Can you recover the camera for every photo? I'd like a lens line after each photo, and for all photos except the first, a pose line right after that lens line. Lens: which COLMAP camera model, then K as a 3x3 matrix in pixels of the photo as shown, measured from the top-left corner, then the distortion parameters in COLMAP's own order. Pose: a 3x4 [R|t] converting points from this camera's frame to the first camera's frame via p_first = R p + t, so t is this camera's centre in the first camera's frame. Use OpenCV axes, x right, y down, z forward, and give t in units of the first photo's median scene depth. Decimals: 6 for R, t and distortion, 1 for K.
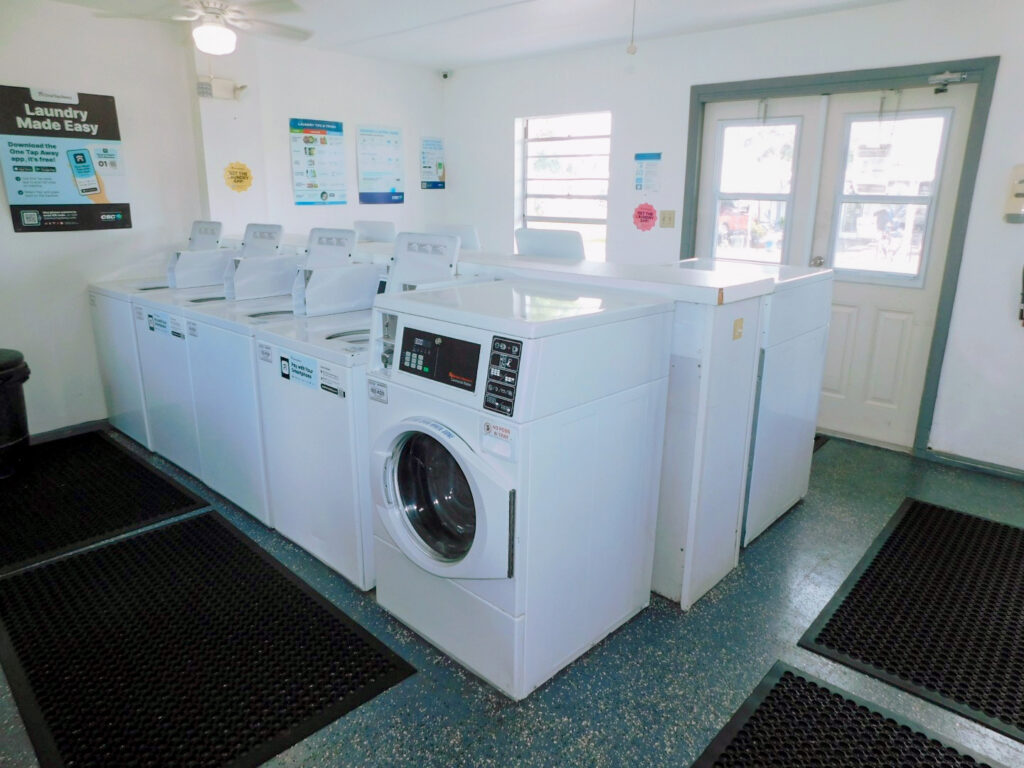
lens RADIAL K [[664.2, 0, 512.0], [0, 664.2, 384.0], [0, 0, 1]] dist [-0.054060, 0.048611]
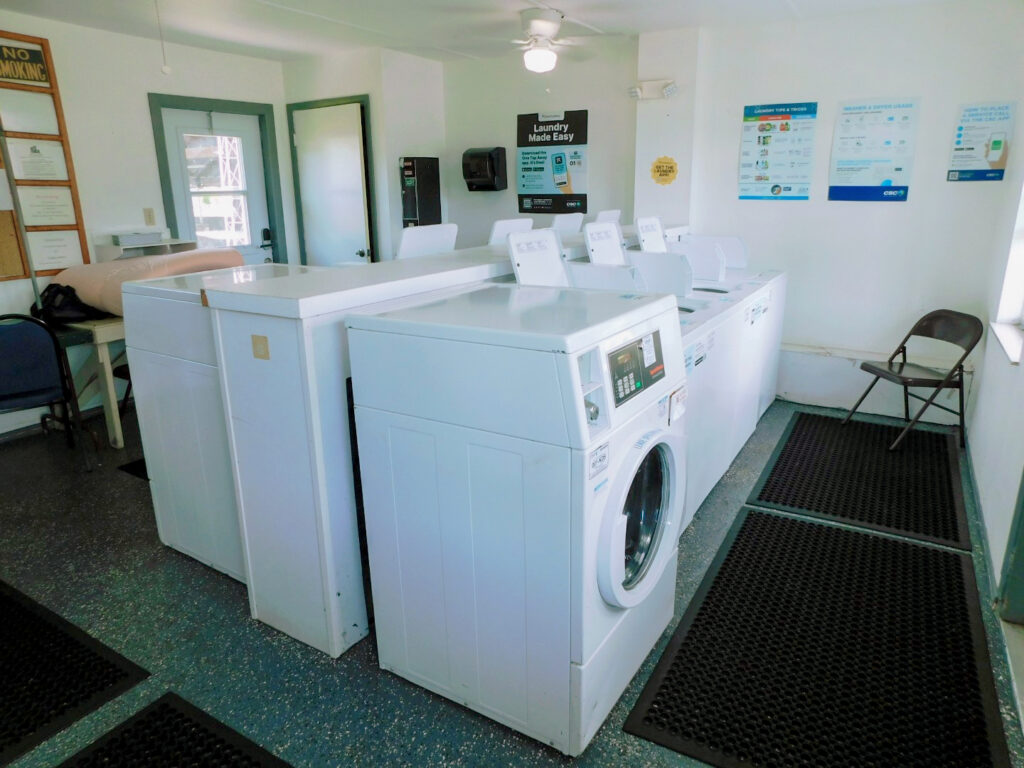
lens RADIAL K [[664.2, 0, 512.0], [0, 664.2, 384.0], [0, 0, 1]] dist [-0.054060, 0.048611]
pose [[0.221355, 0.273526, -0.936048, 0.658846], [-0.267067, 0.940166, 0.211574, -0.160925], [0.937911, 0.203154, 0.281160, 0.575494]]
